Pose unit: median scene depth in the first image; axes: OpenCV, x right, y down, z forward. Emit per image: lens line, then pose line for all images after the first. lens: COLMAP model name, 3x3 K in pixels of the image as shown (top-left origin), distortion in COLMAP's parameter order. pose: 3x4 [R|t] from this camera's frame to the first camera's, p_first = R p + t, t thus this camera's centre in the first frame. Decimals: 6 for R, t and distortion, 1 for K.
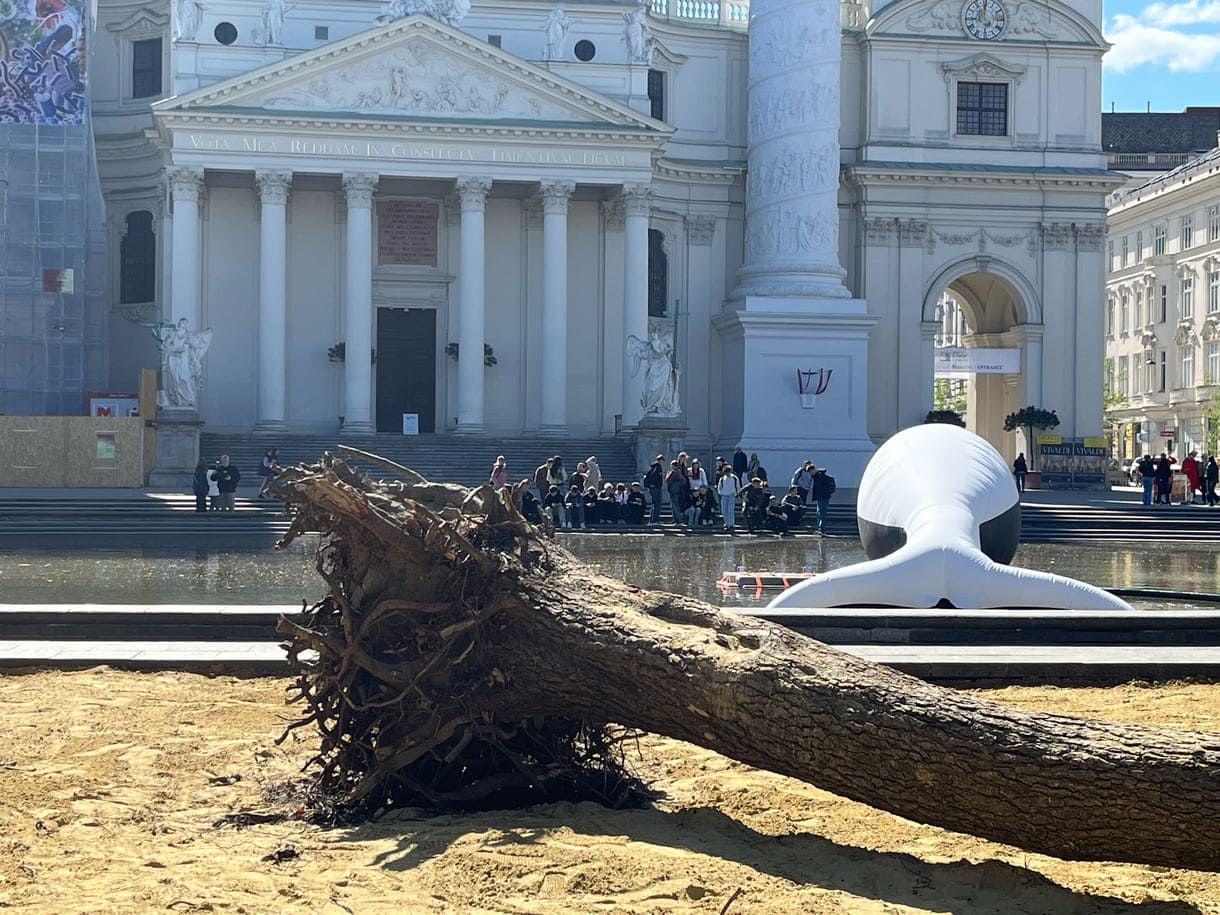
lens RADIAL K [[2032.9, 0, 597.4], [0, 2032.9, 466.4], [0, 0, 1]] dist [0.057961, 0.000000]
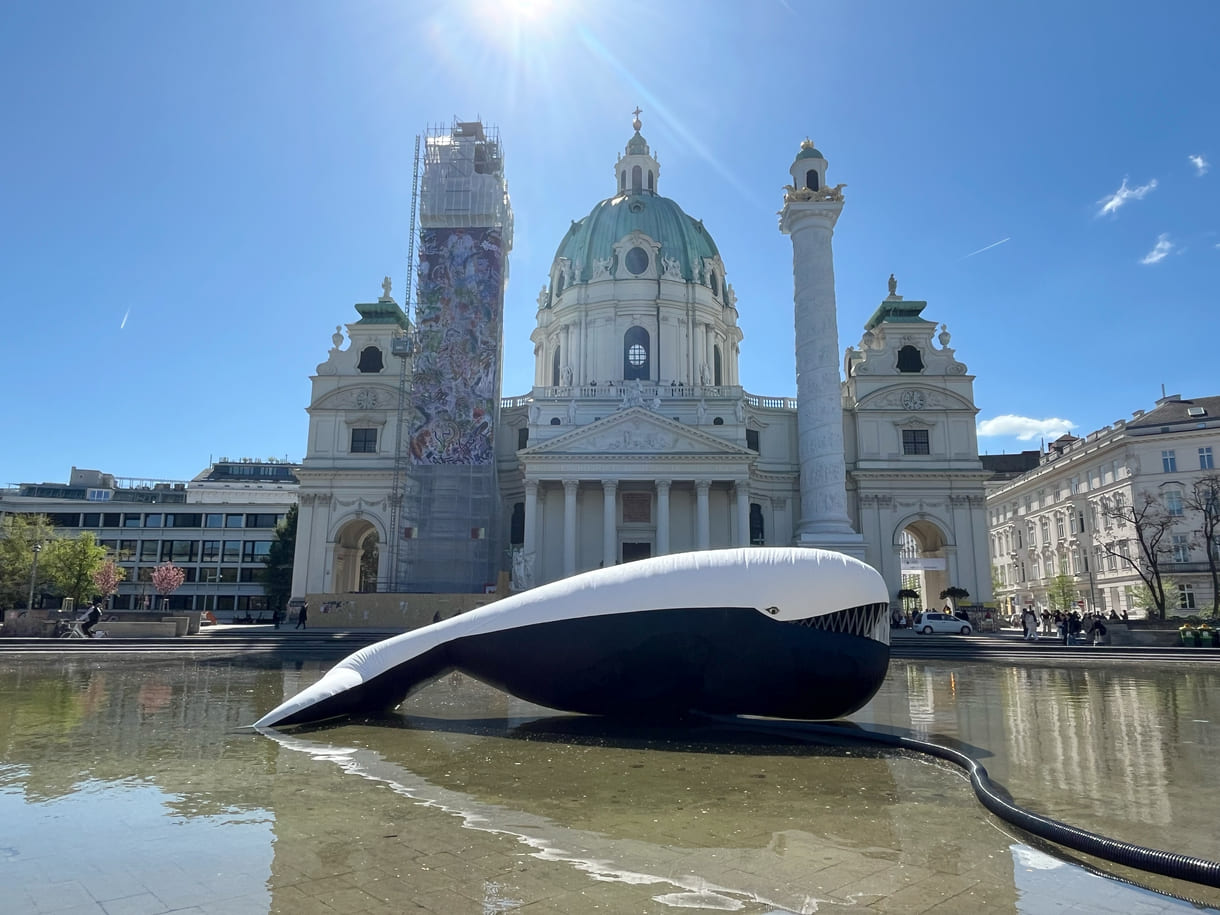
lens RADIAL K [[801.4, 0, 607.3], [0, 801.4, 465.5], [0, 0, 1]] dist [0.001451, -0.004351]
pose [[0.979059, -0.042287, -0.199138, 0.048681], [0.003080, 0.981154, -0.193205, 0.004948], [0.203555, 0.188545, 0.960737, 0.179894]]
